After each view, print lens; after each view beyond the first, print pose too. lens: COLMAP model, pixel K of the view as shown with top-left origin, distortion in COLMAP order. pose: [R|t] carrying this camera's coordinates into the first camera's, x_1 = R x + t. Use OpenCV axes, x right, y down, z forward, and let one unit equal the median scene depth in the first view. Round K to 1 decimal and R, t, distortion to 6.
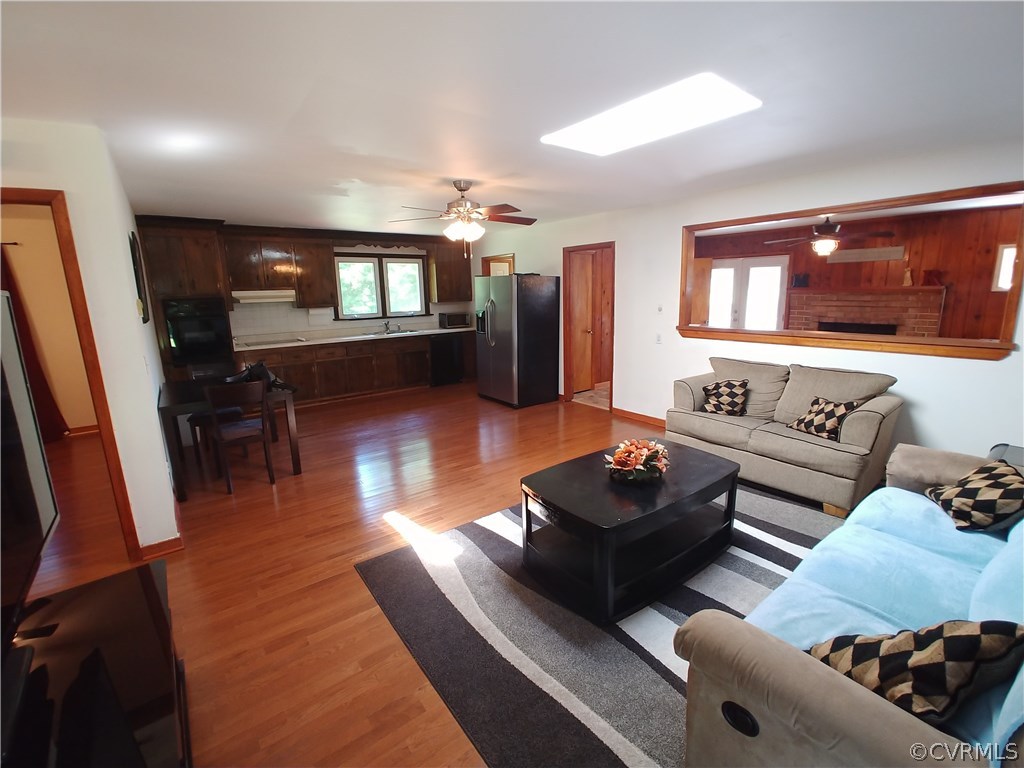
lens RADIAL K [[452.4, 0, 519.7], [0, 452.4, 389.6], [0, 0, 1]] dist [-0.027642, 0.006725]
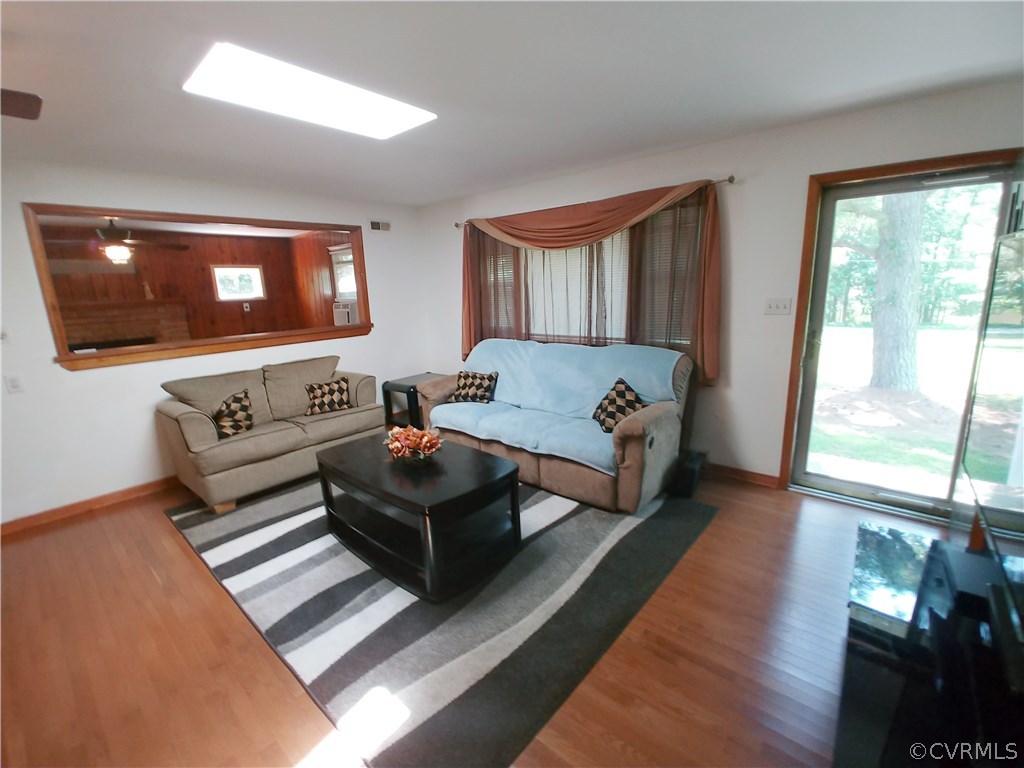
lens RADIAL K [[447.7, 0, 515.9], [0, 447.7, 386.8], [0, 0, 1]] dist [-0.029246, 0.007190]
pose [[-0.203002, -0.190051, 0.960557, -0.347173], [0.247454, 0.939184, 0.238119, -0.073942], [-0.947395, 0.286033, -0.143628, 0.398286]]
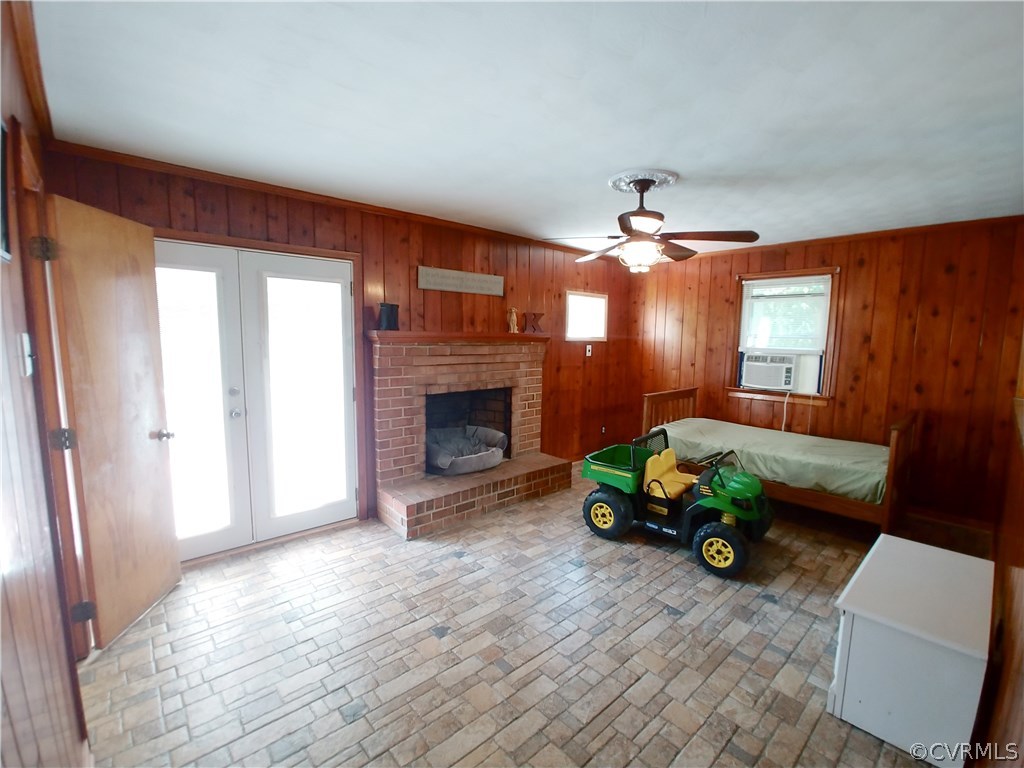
lens RADIAL K [[452.4, 0, 519.7], [0, 452.4, 389.6], [0, 0, 1]] dist [-0.027642, 0.006725]
pose [[-0.079714, -0.103170, 0.991464, 0.139436], [0.200655, 0.972609, 0.117340, -0.232738], [-0.976413, 0.208296, -0.056829, 1.075081]]
